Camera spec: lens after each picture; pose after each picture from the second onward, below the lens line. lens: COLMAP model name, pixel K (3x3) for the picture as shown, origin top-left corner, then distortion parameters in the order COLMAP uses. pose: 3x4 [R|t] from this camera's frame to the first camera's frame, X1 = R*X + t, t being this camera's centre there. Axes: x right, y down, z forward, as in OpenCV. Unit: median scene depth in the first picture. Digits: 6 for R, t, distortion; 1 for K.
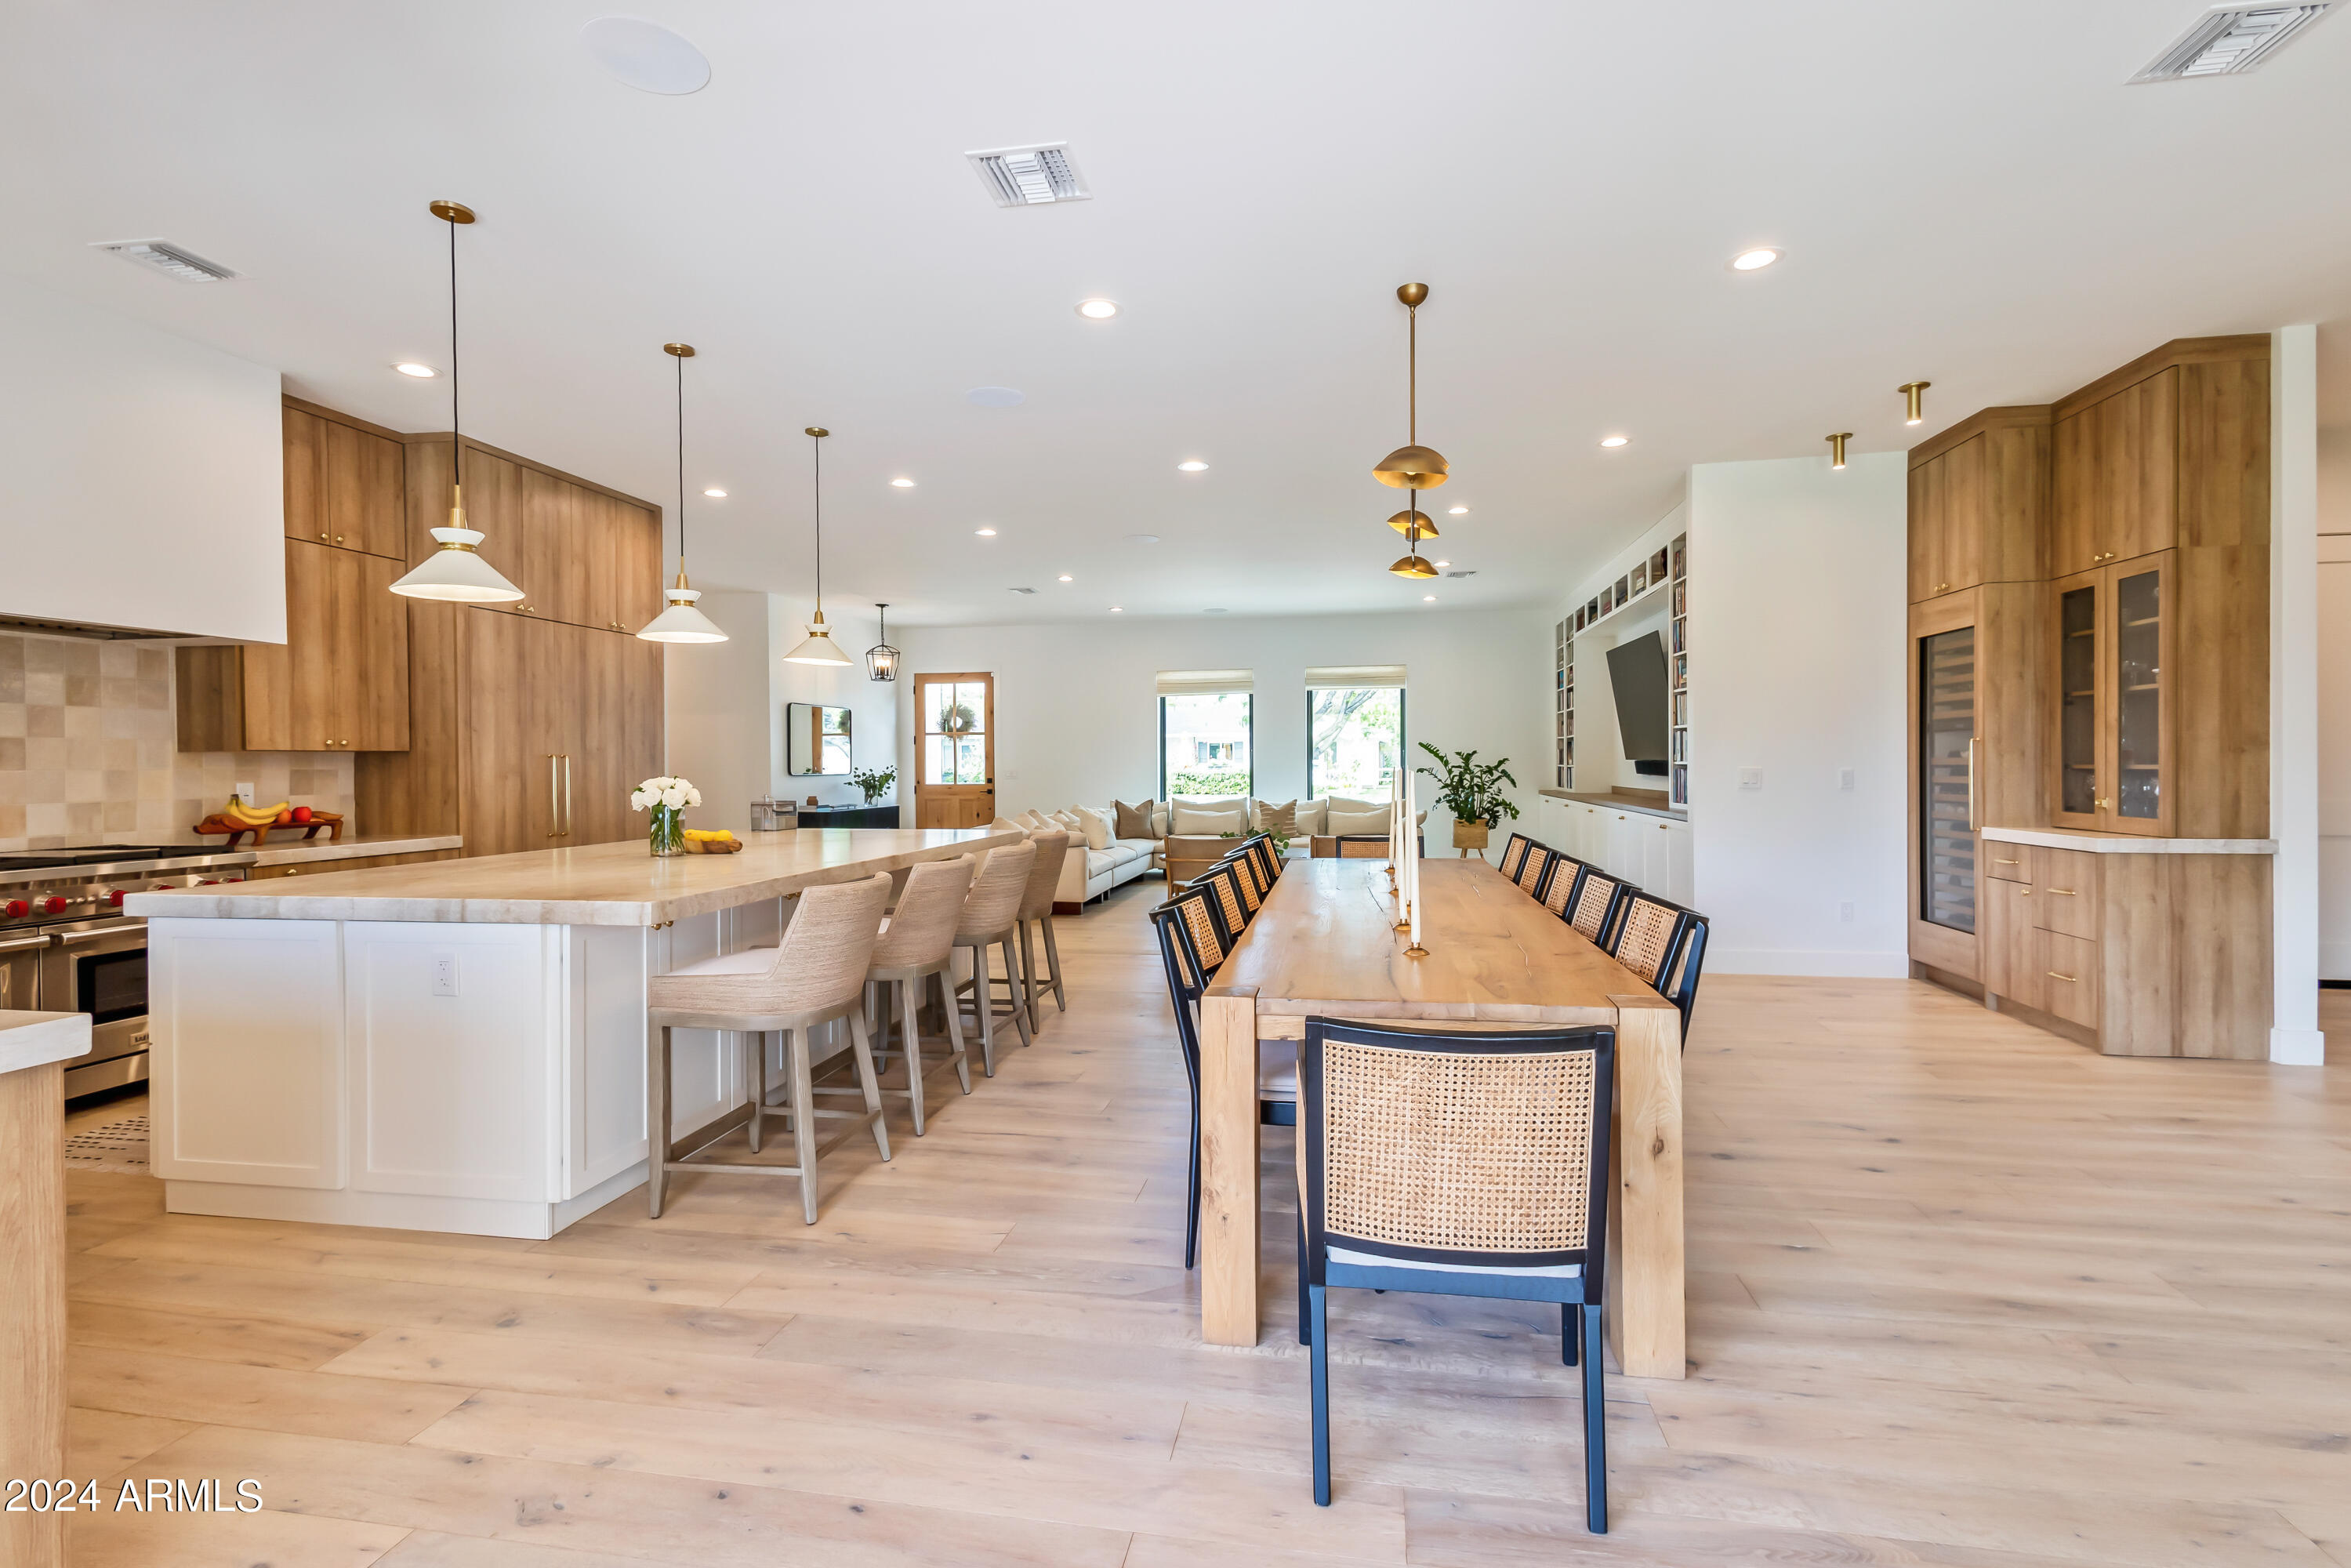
lens RADIAL K [[1098.8, 0, 1175.5], [0, 1098.8, 784.0], [0, 0, 1]] dist [0.015153, 0.000131]
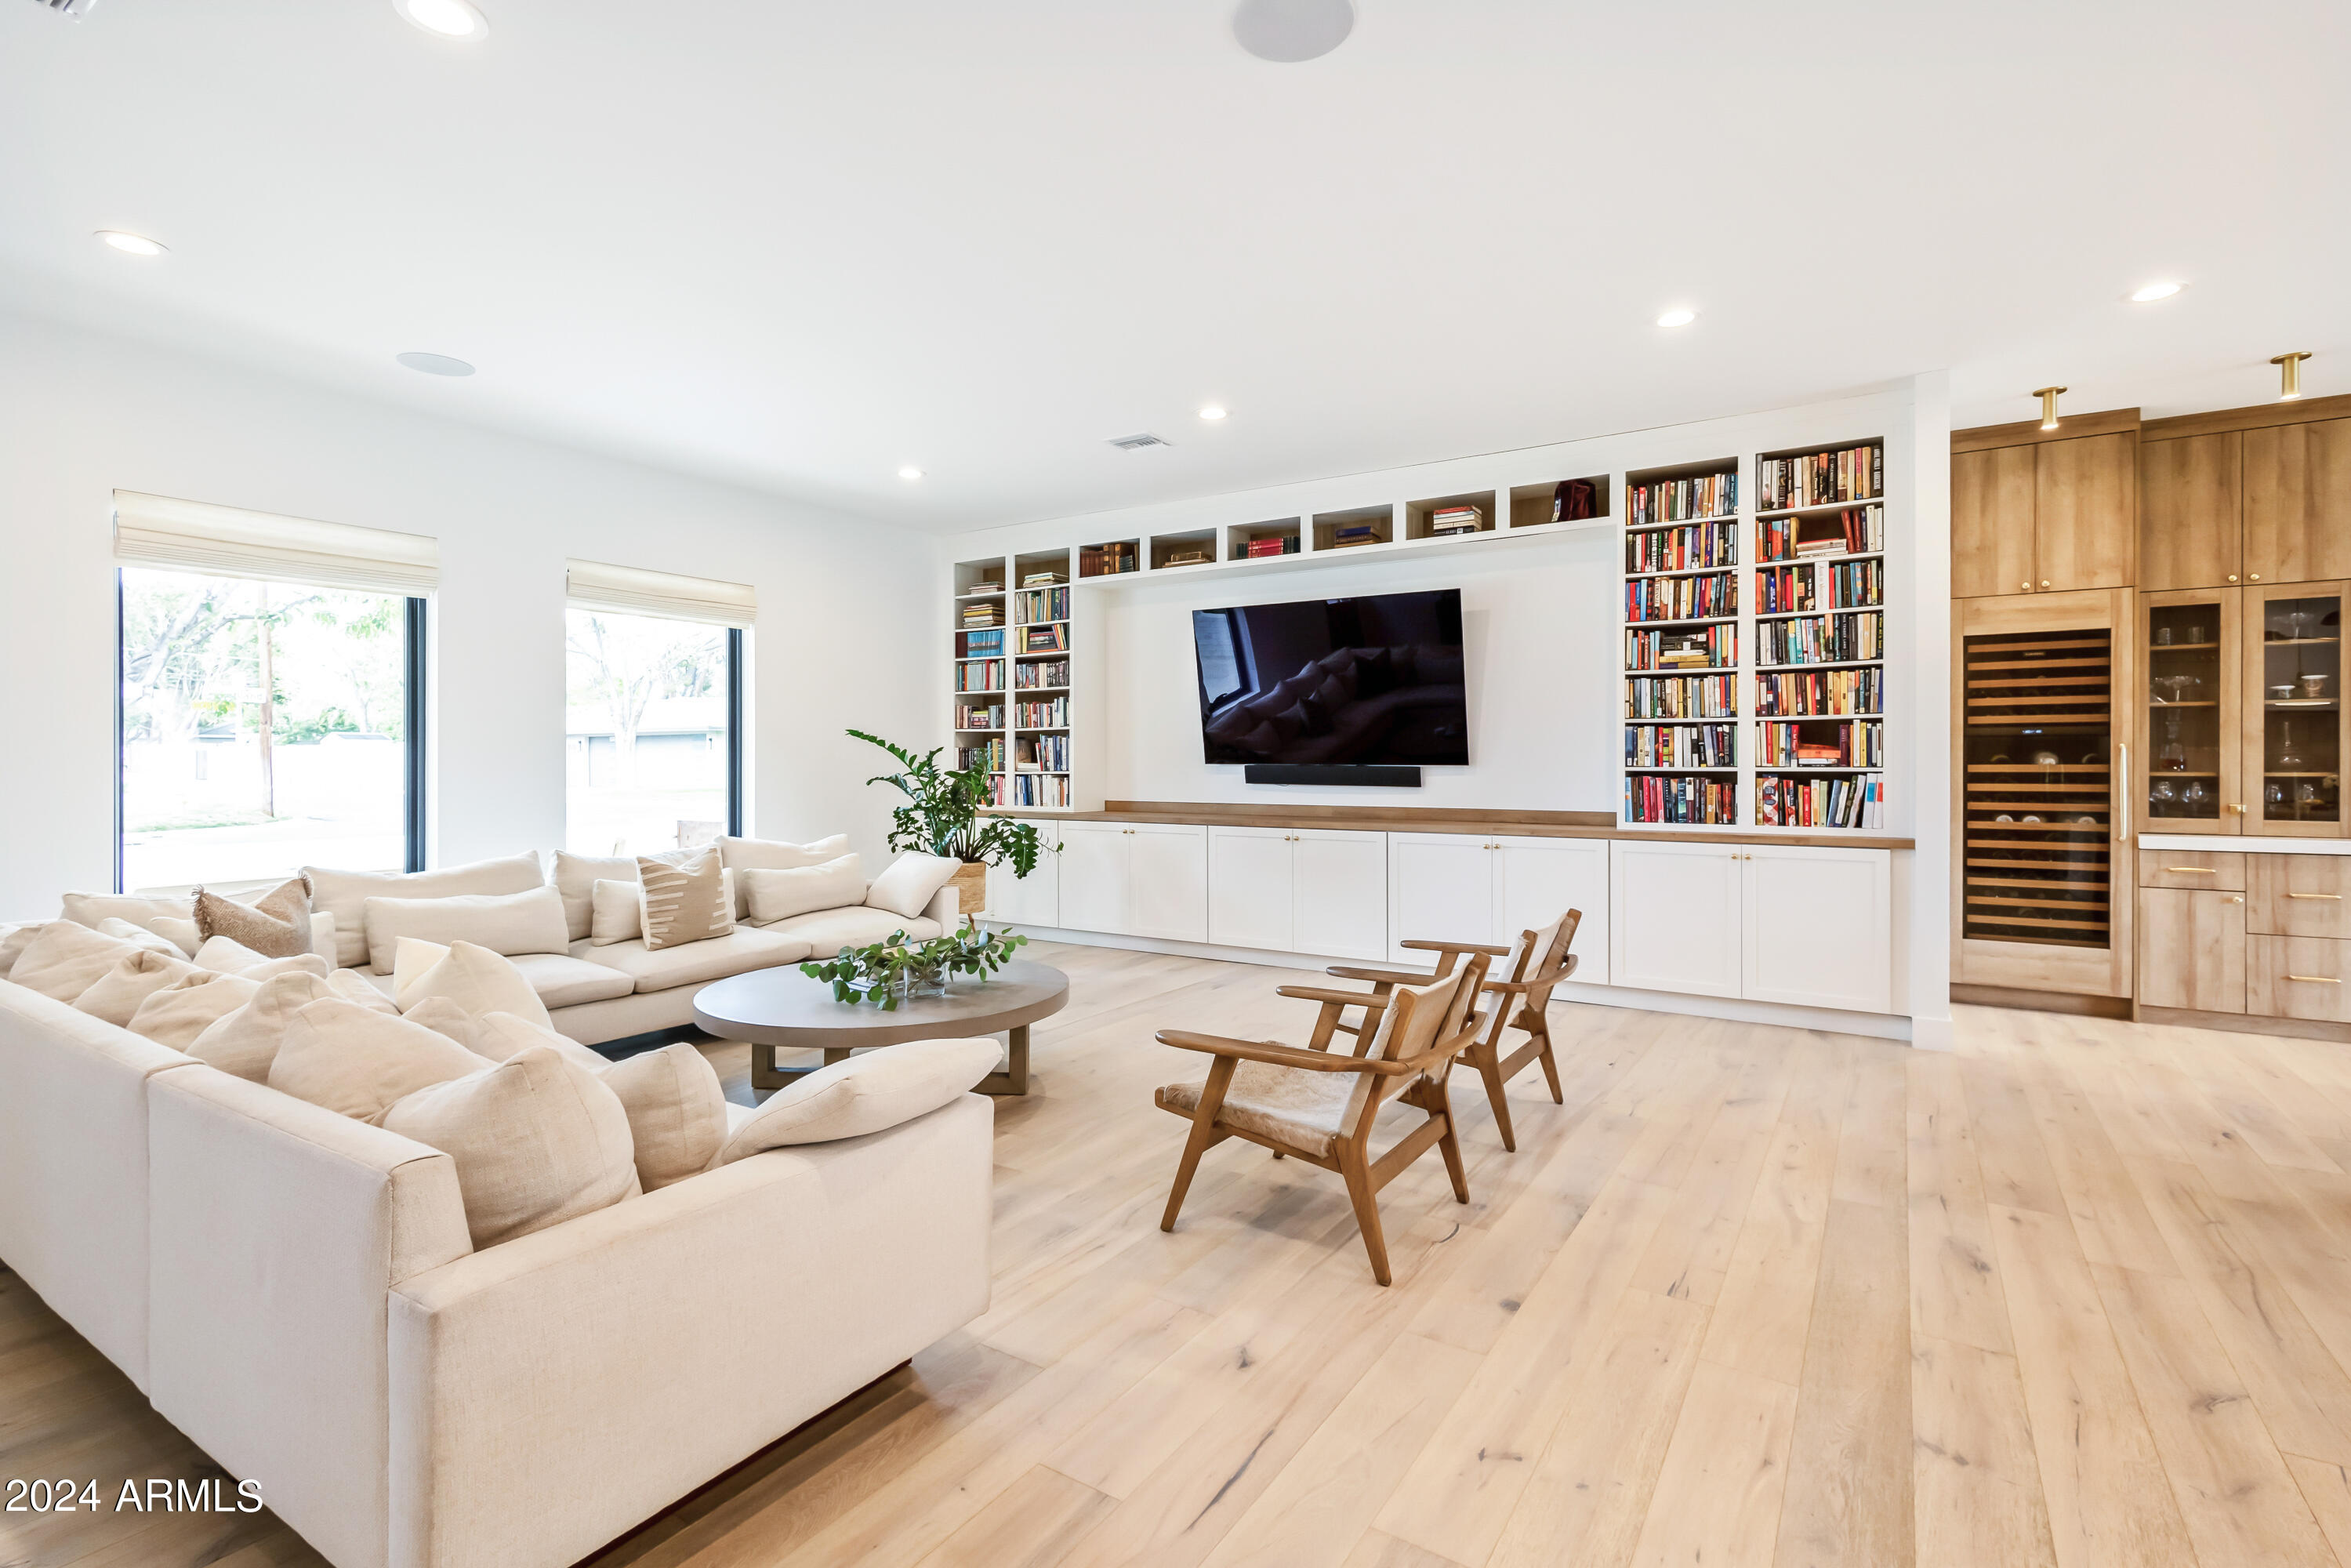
lens RADIAL K [[1082.6, 0, 1189.1], [0, 1082.6, 778.5], [0, 0, 1]] dist [0.020286, -0.008928]
pose [[0.380723, -0.007400, 0.924660, -0.465418], [0.016055, 0.999870, 0.001392, -0.026009], [-0.924550, 0.014316, 0.380792, 1.371621]]
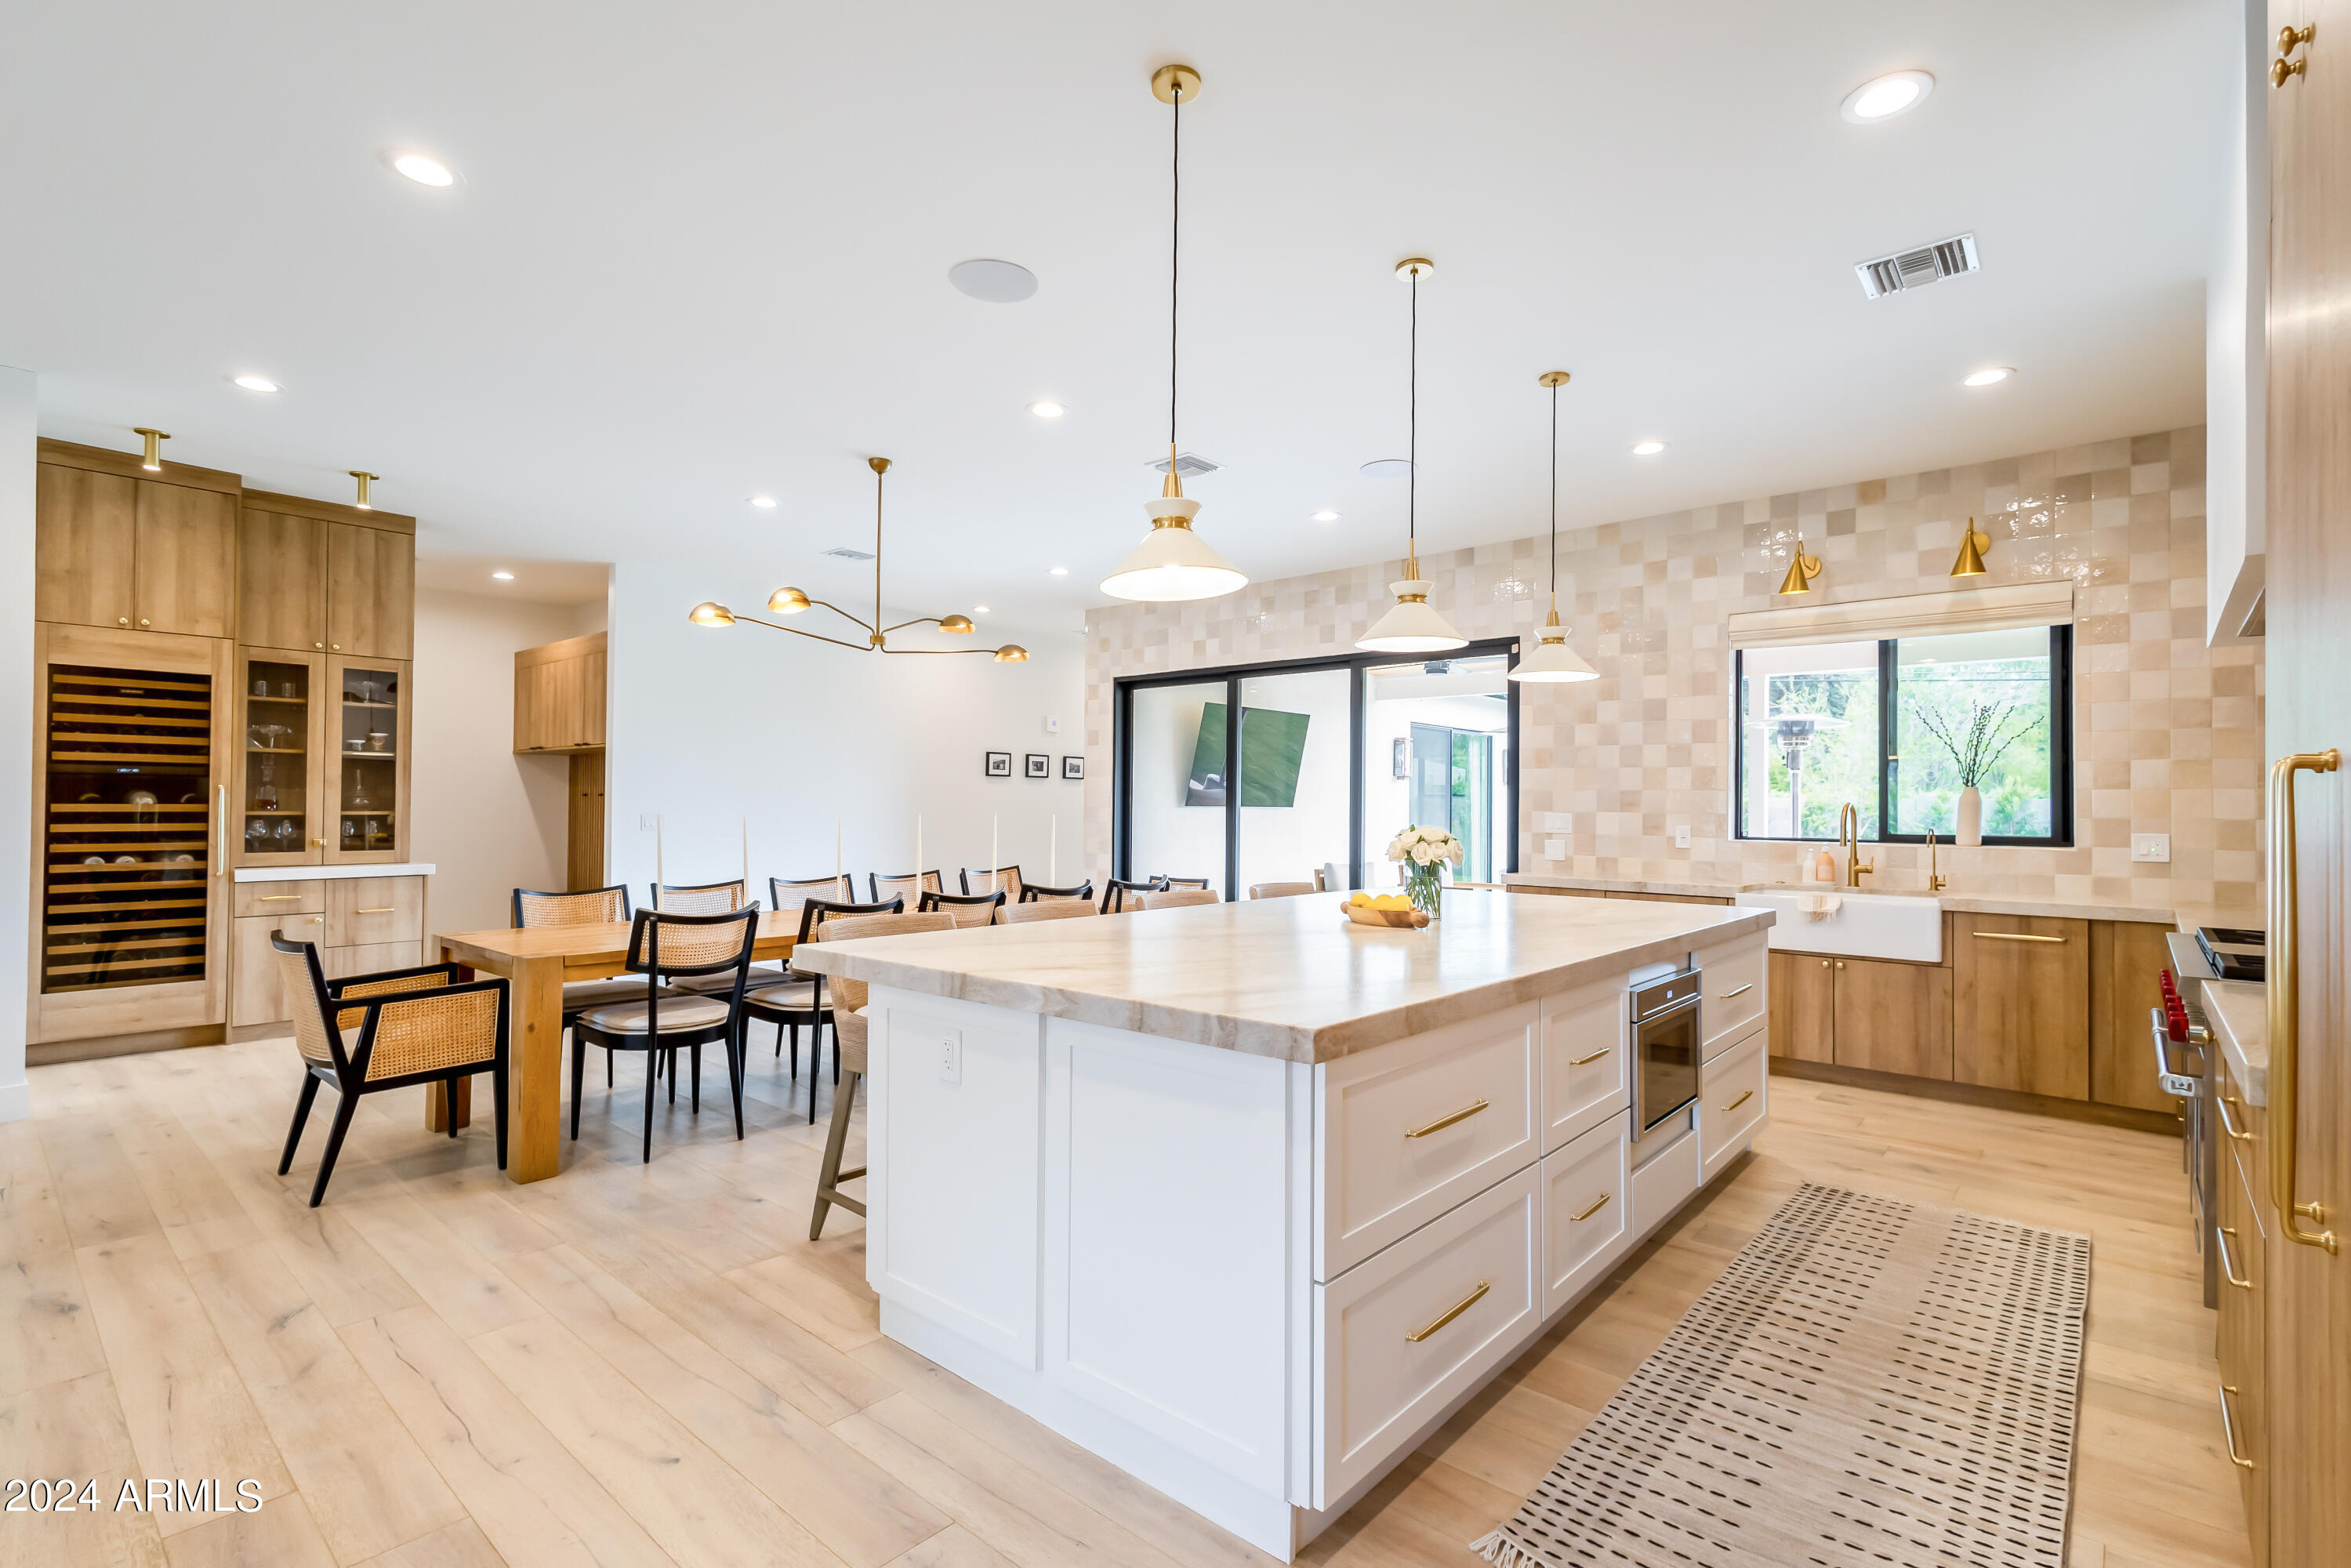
lens RADIAL K [[1082.6, 0, 1189.1], [0, 1082.6, 778.5], [0, 0, 1]] dist [0.020286, -0.008928]
pose [[-0.863117, 0.013916, 0.504812, -0.559958], [0.008978, 0.999885, -0.012214, -0.027252], [-0.504924, -0.006010, -0.863143, 1.403605]]
